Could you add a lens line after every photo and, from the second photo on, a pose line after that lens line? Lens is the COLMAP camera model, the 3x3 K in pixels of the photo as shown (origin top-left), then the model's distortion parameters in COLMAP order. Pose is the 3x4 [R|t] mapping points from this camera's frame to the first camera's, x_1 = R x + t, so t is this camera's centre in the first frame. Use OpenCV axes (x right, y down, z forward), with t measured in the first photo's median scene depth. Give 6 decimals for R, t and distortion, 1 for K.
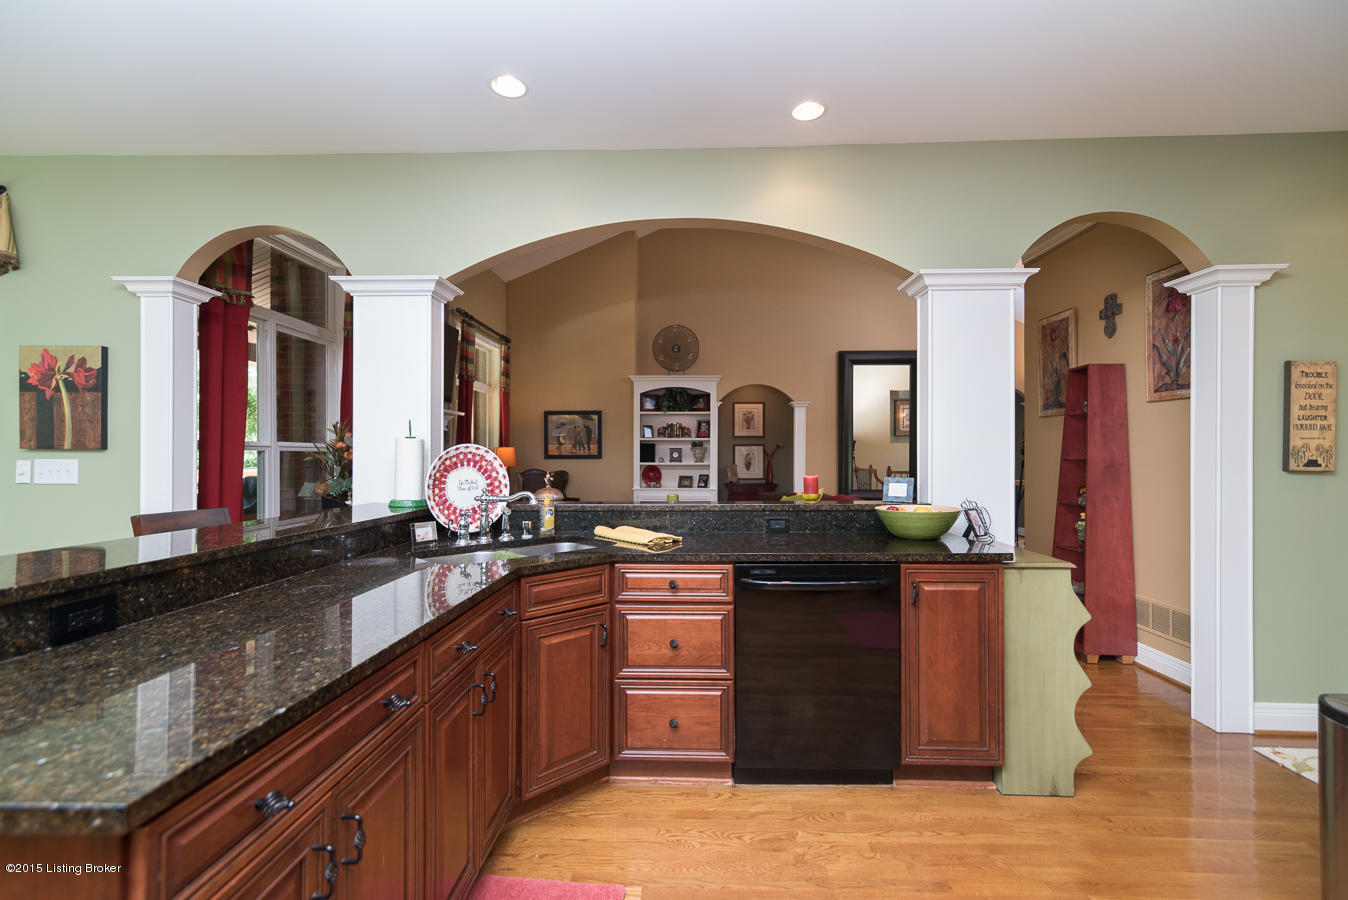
lens RADIAL K [[630.7, 0, 670.8], [0, 630.7, 466.5], [0, 0, 1]] dist [0.000826, 0.000462]
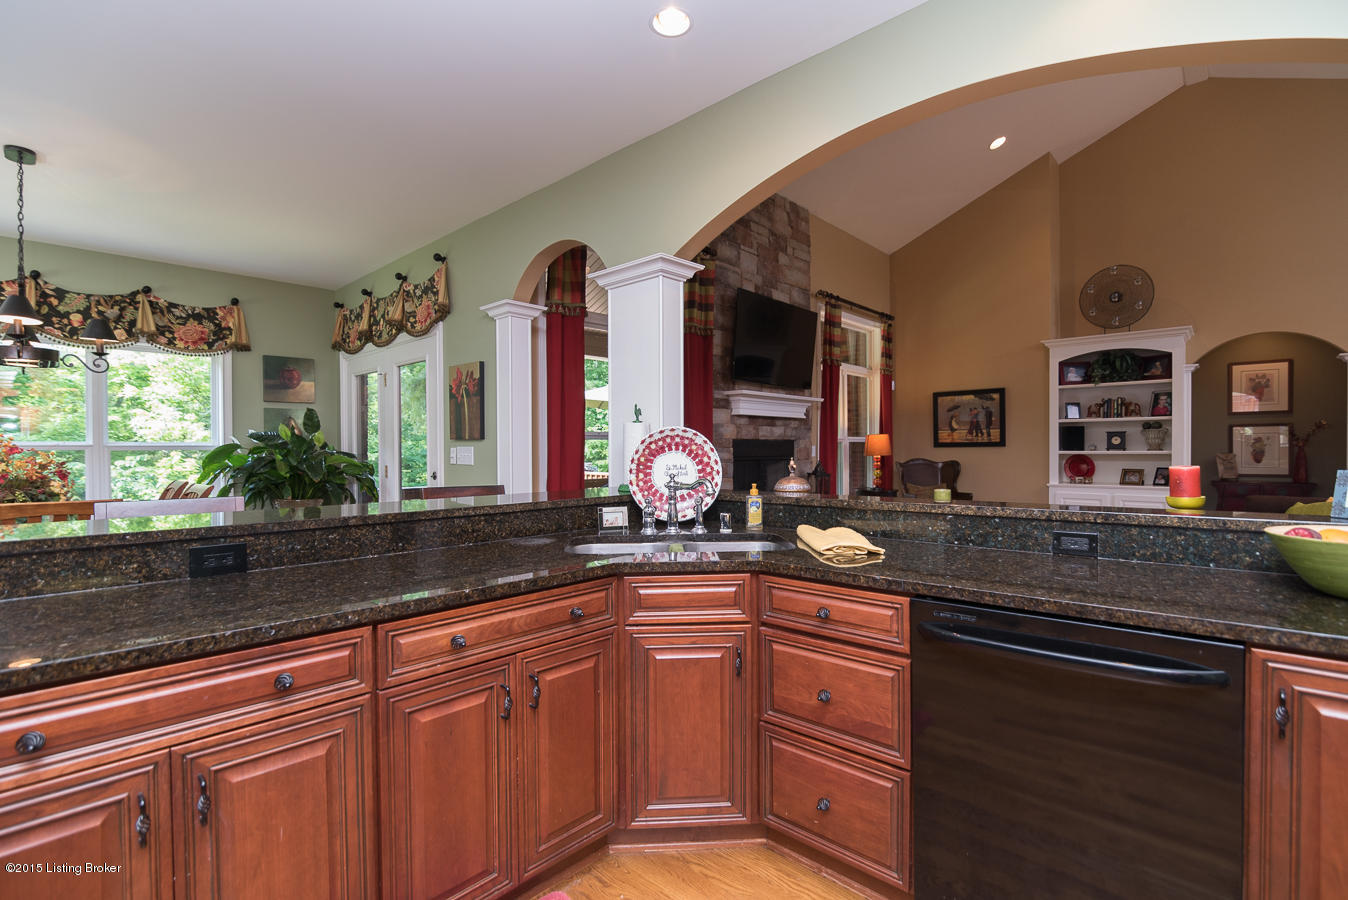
lens RADIAL K [[623.2, 0, 699.7], [0, 623.2, 467.4], [0, 0, 1]] dist [-0.020811, 0.000186]
pose [[0.749113, 0.012890, -0.662317, 0.265562], [-0.003806, 0.999878, 0.015155, 0.008944], [0.662431, -0.008832, 0.749071, 0.278817]]
